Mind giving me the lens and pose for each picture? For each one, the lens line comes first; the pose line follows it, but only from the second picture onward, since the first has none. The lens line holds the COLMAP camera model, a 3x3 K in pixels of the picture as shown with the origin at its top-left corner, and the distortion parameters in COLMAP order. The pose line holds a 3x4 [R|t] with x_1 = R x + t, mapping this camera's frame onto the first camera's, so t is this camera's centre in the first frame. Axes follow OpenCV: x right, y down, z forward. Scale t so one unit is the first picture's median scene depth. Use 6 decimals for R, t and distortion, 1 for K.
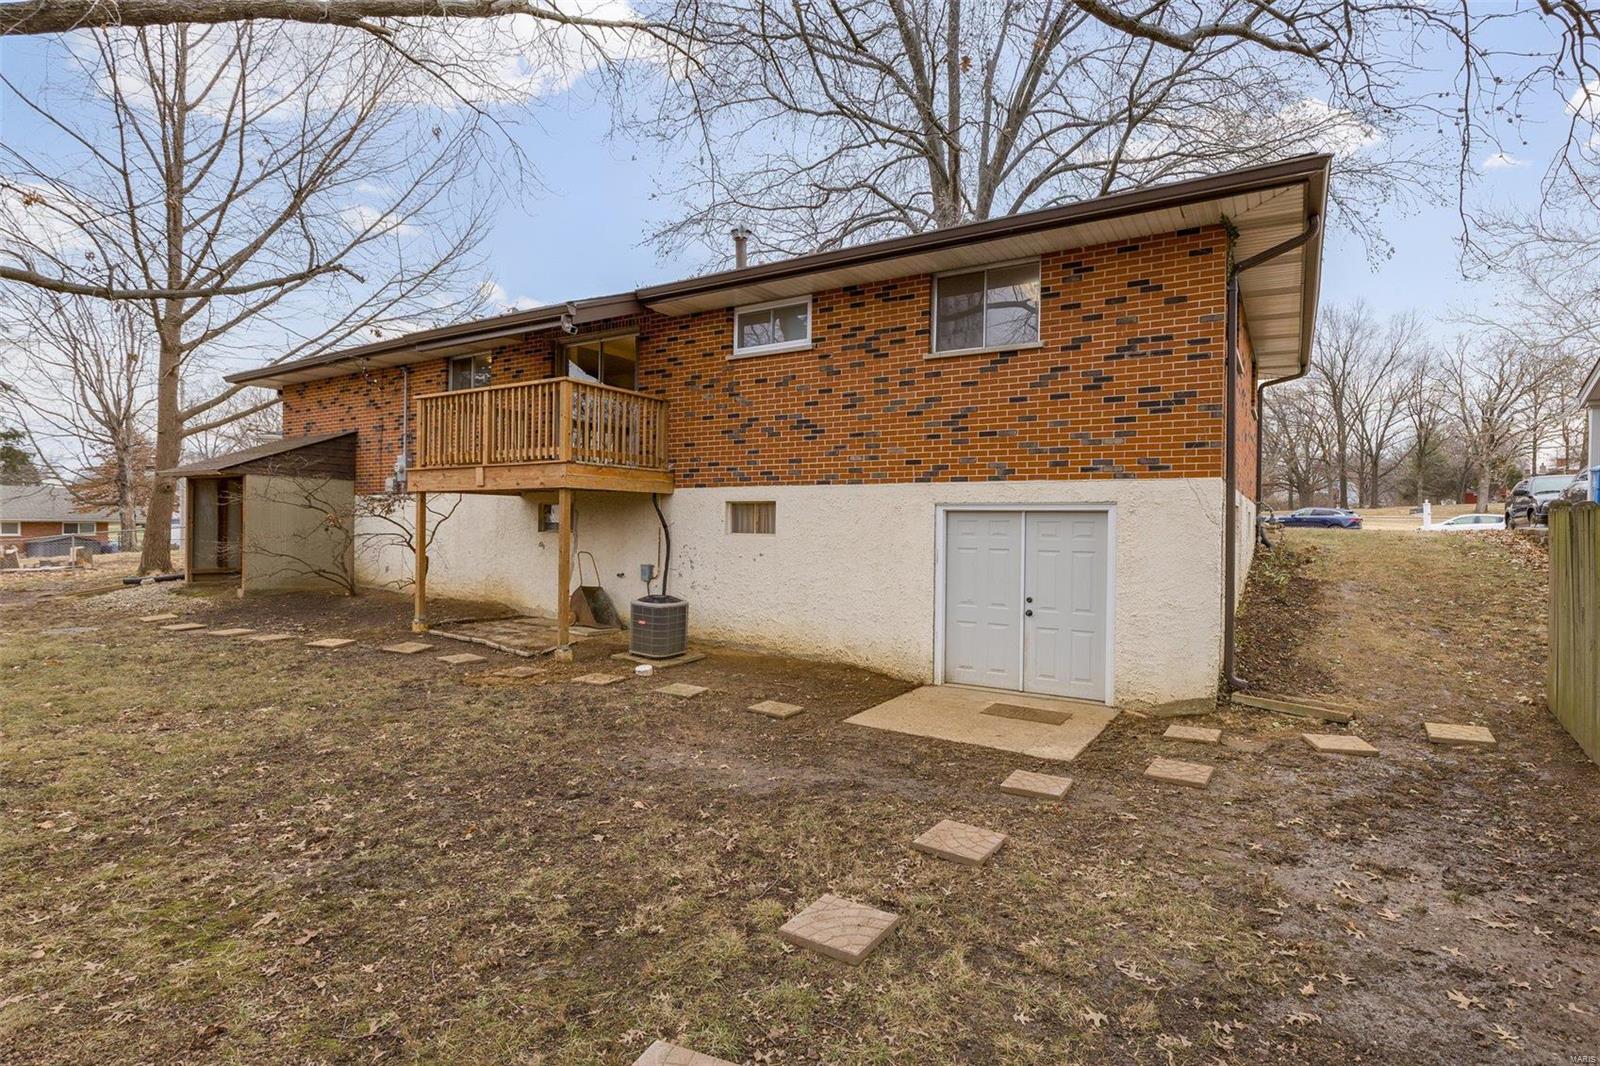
lens RADIAL K [[796.3, 0, 801.7], [0, 796.3, 523.5], [0, 0, 1]] dist [-0.002837, -0.000310]
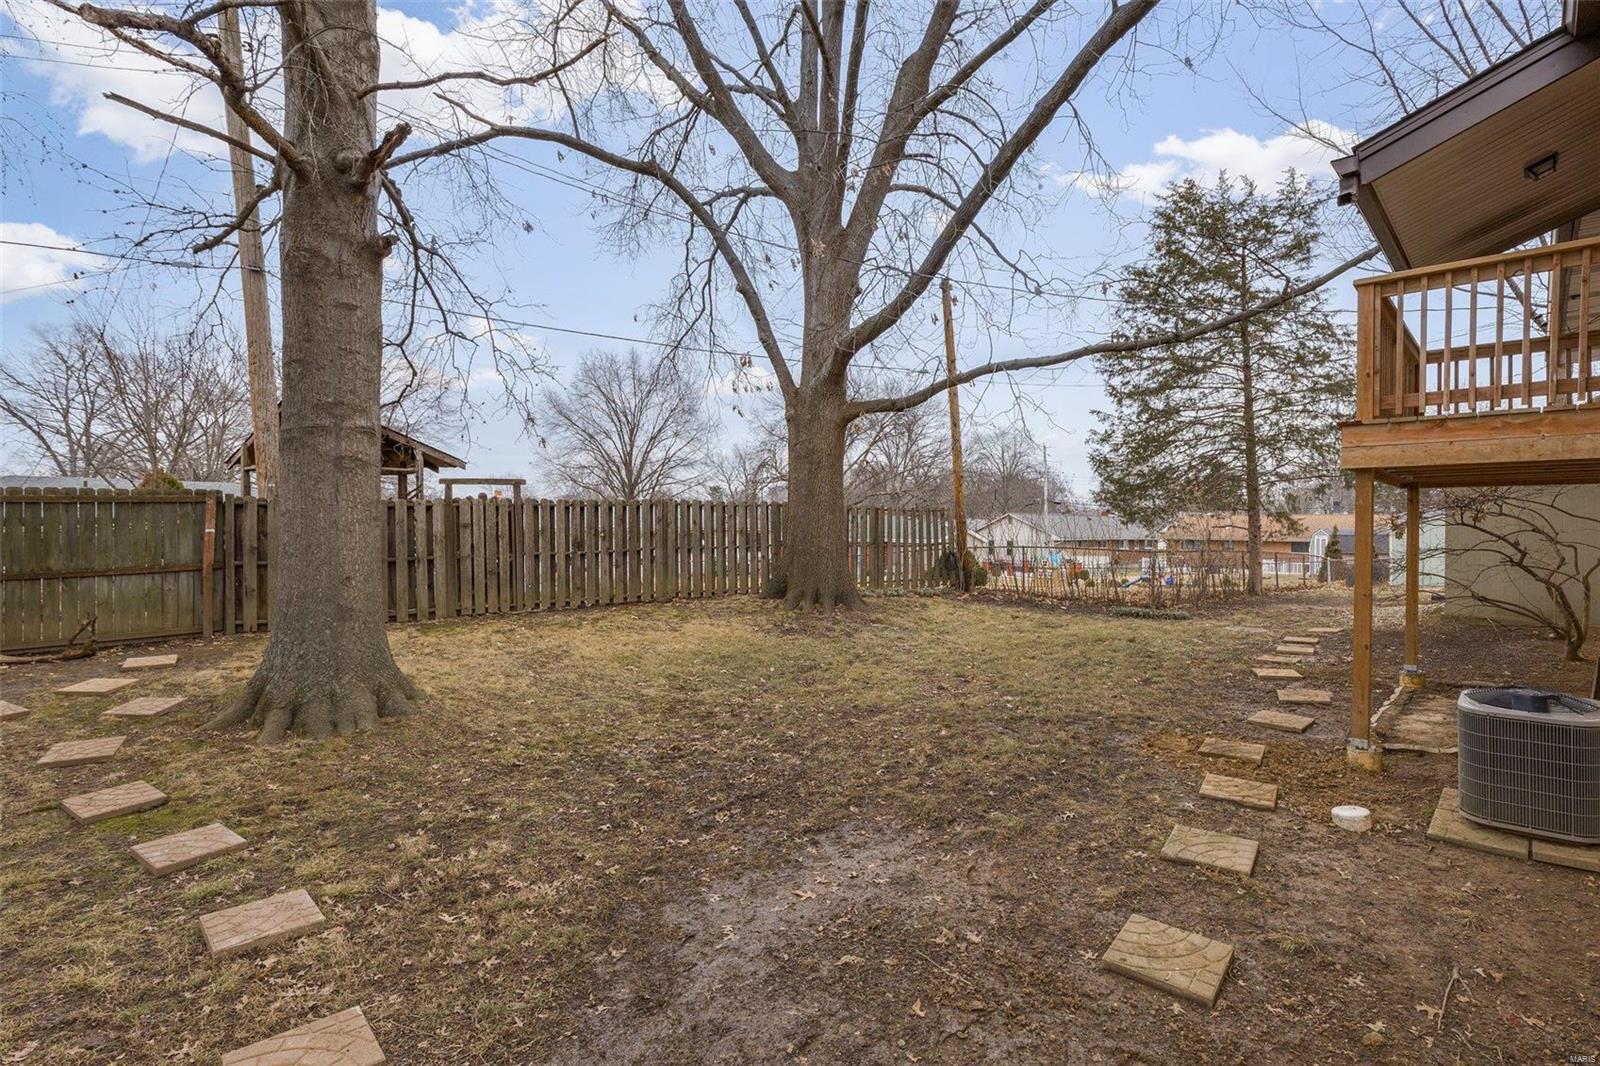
lens RADIAL K [[761.4, 0, 802.2], [0, 761.4, 535.1], [0, 0, 1]] dist [0.003996, 0.000303]
pose [[-0.186897, 0.007147, -0.982354, 0.541270], [-0.008118, 0.999928, 0.008819, 0.001465], [0.982346, 0.009623, -0.186825, 1.158259]]
